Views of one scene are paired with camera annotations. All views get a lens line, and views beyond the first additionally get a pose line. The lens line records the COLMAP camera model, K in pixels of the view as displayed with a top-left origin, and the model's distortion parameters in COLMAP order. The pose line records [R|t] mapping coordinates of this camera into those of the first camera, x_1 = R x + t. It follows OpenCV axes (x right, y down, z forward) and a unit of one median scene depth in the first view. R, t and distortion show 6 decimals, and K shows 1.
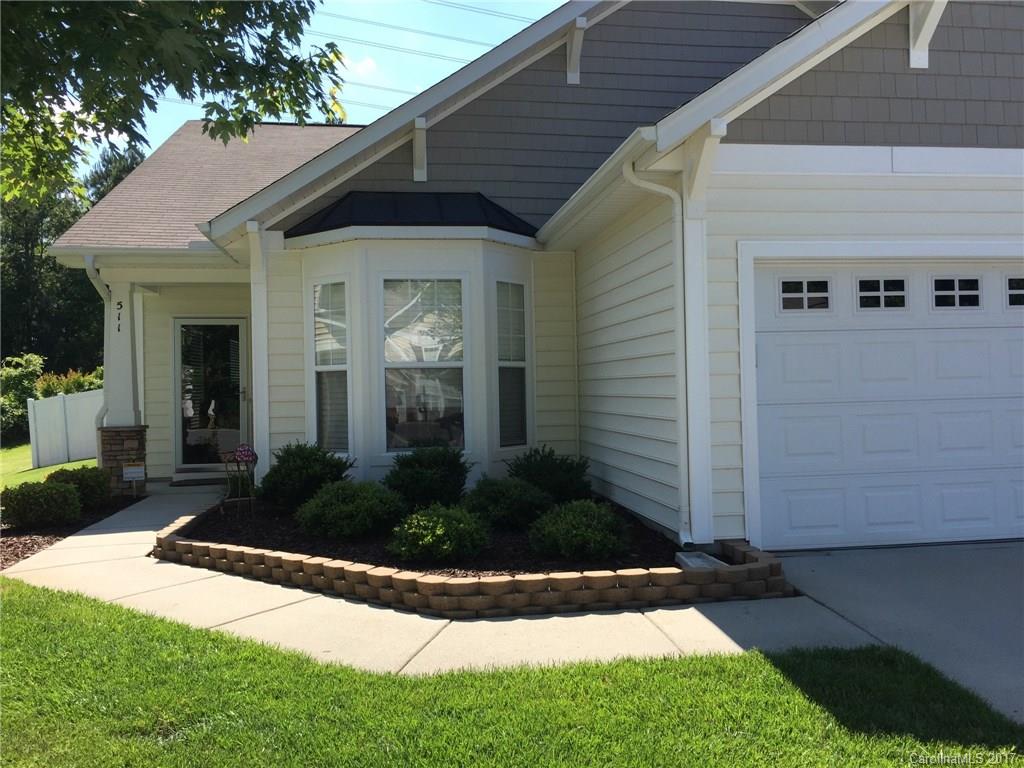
lens RADIAL K [[881.3, 0, 512.2], [0, 881.3, 371.1], [0, 0, 1]] dist [0.070741, -0.077699]
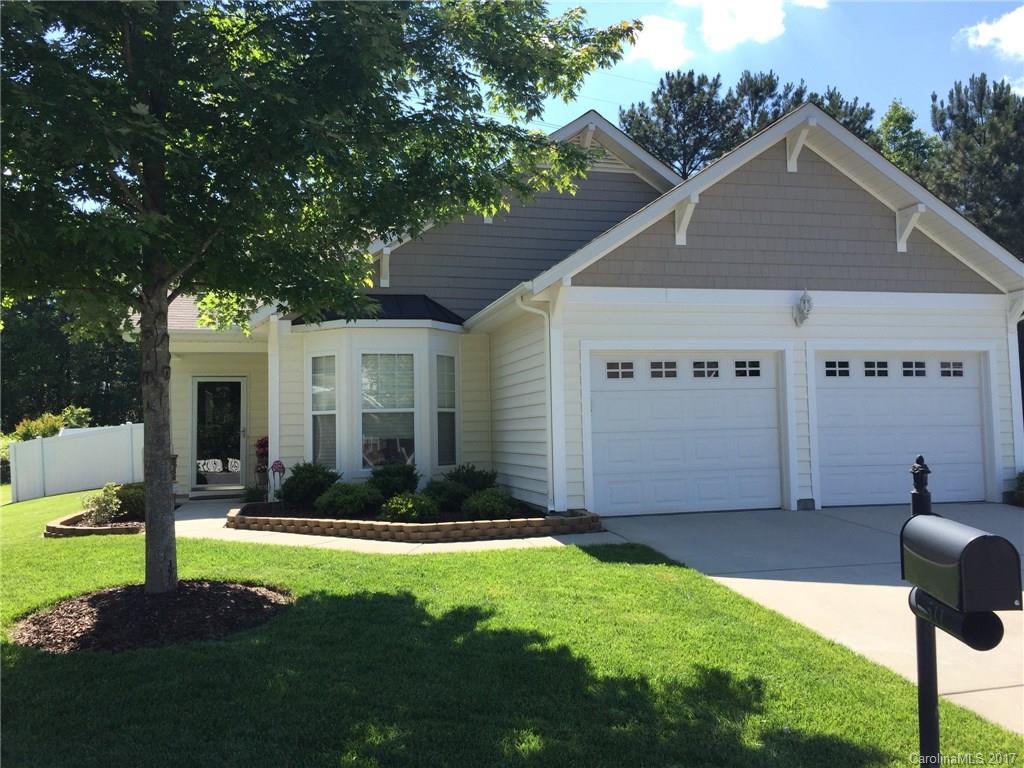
lens RADIAL K [[877.6, 0, 510.7], [0, 877.6, 375.6], [0, 0, 1]] dist [0.071624, -0.101353]
pose [[0.995383, 0.006795, 0.095737, -0.048102], [-0.001918, 0.998700, -0.050942, 0.012767], [-0.095959, 0.050523, 0.994102, -0.678522]]
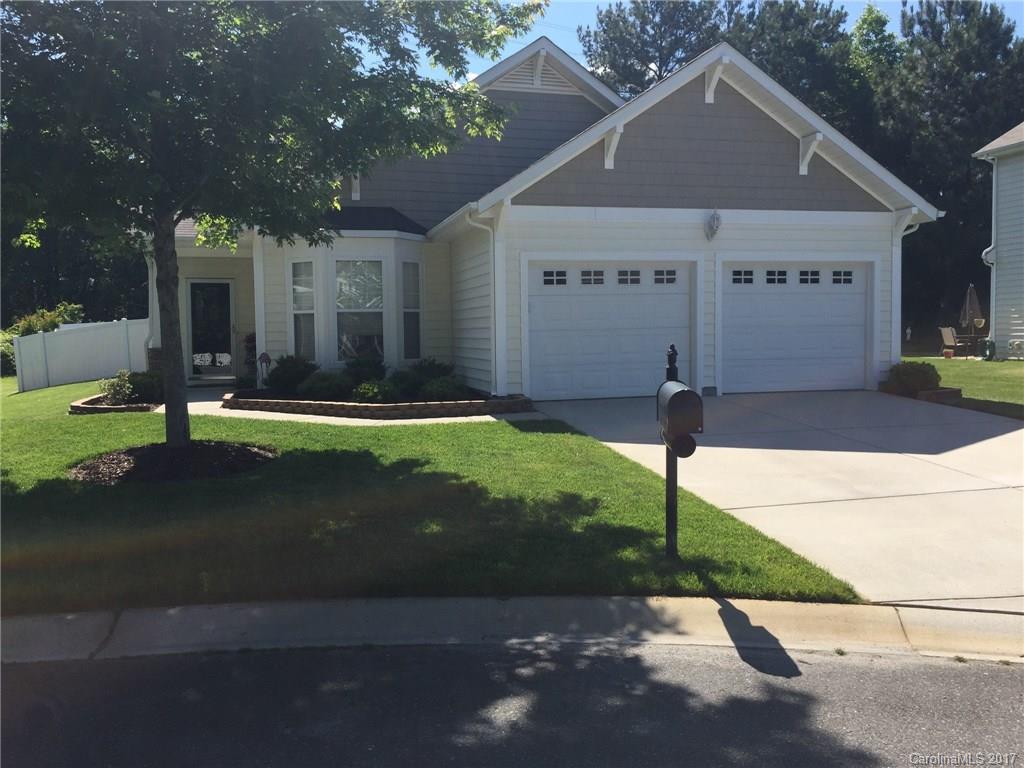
lens RADIAL K [[877.6, 0, 510.7], [0, 877.6, 375.6], [0, 0, 1]] dist [0.071624, -0.101353]
pose [[0.993892, 0.000221, 0.110360, 0.004408], [-0.007317, 0.997930, 0.063898, 0.010427], [-0.110117, -0.064315, 0.991836, -0.991422]]
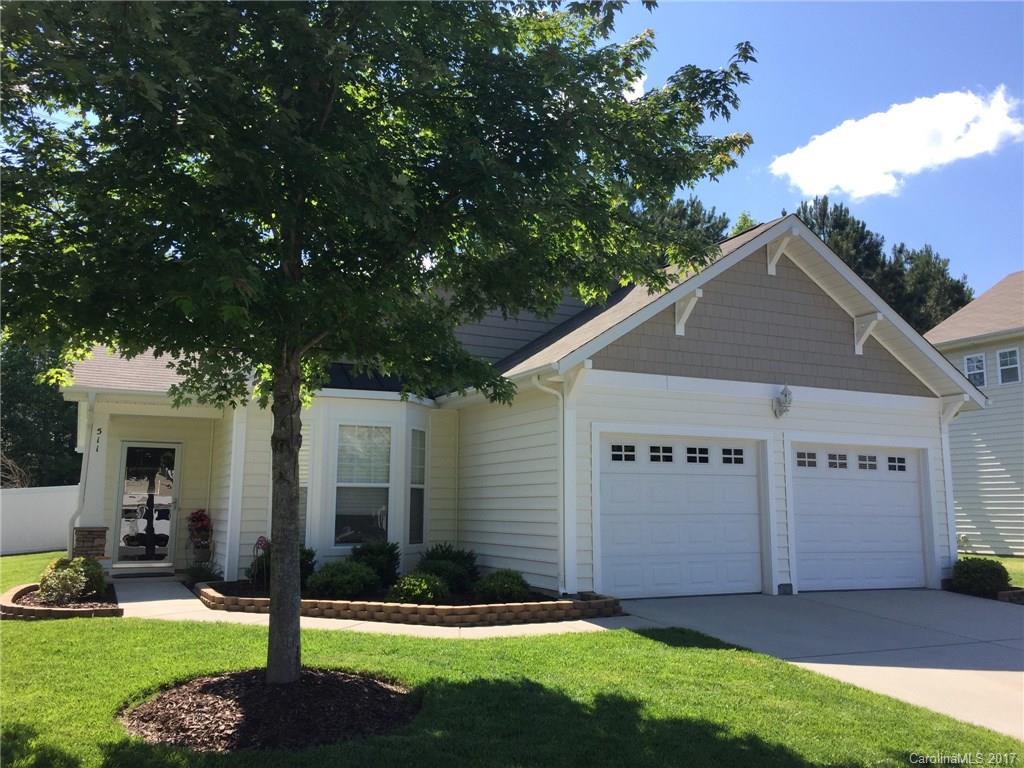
lens RADIAL K [[881.3, 0, 512.2], [0, 881.3, 371.1], [0, 0, 1]] dist [0.070741, -0.077699]
pose [[0.956006, 0.070779, 0.284681, -0.389079], [-0.029922, 0.988922, -0.145386, 0.015450], [-0.291818, 0.130472, 0.947533, -0.620607]]
